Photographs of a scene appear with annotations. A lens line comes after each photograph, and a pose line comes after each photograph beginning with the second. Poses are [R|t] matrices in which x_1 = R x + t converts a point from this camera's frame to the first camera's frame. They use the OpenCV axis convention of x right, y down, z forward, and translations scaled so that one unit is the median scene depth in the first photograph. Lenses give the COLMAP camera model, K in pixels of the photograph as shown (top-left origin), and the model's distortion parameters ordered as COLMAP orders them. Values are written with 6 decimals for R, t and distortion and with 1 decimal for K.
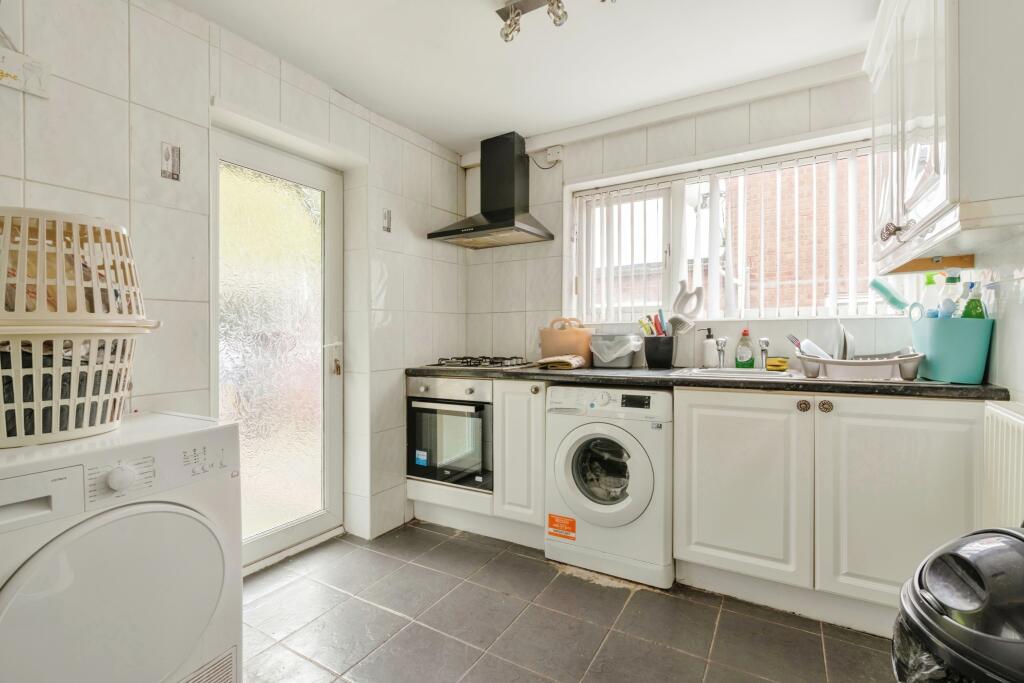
lens RADIAL K [[462.7, 0, 511.2], [0, 462.7, 334.4], [0, 0, 1]] dist [-0.001331, -0.000849]
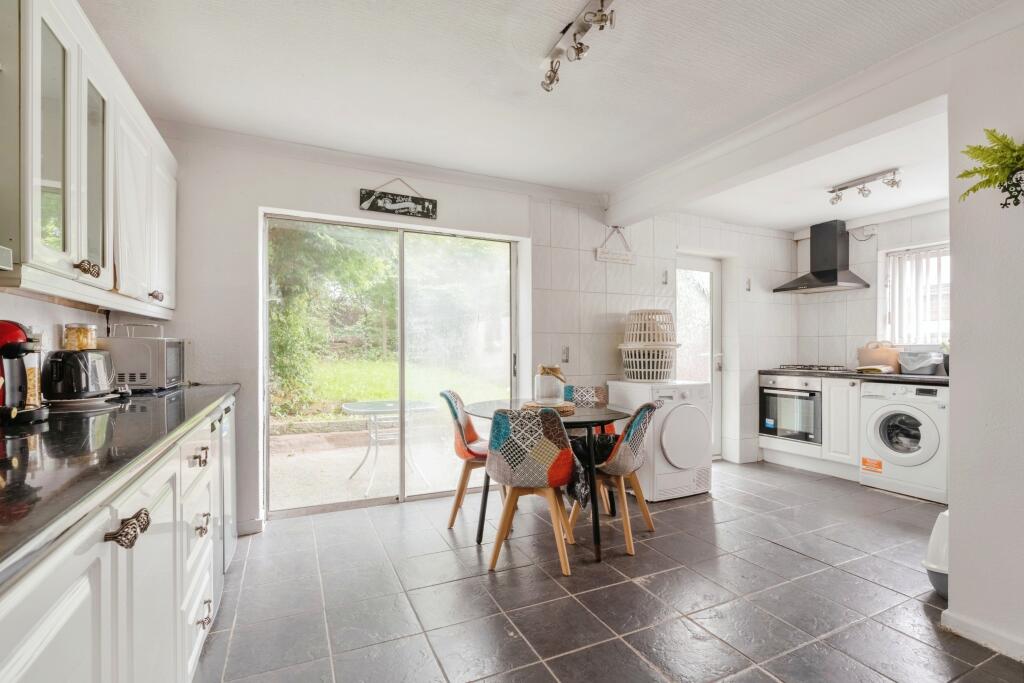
lens RADIAL K [[462.7, 0, 507.7], [0, 462.7, 337.2], [0, 0, 1]] dist [-0.001331, -0.000849]
pose [[0.823315, 0.001637, -0.567583, -0.023614], [-0.015250, 0.999699, -0.019237, 0.000244], [0.567380, 0.024494, 0.823091, -0.954078]]
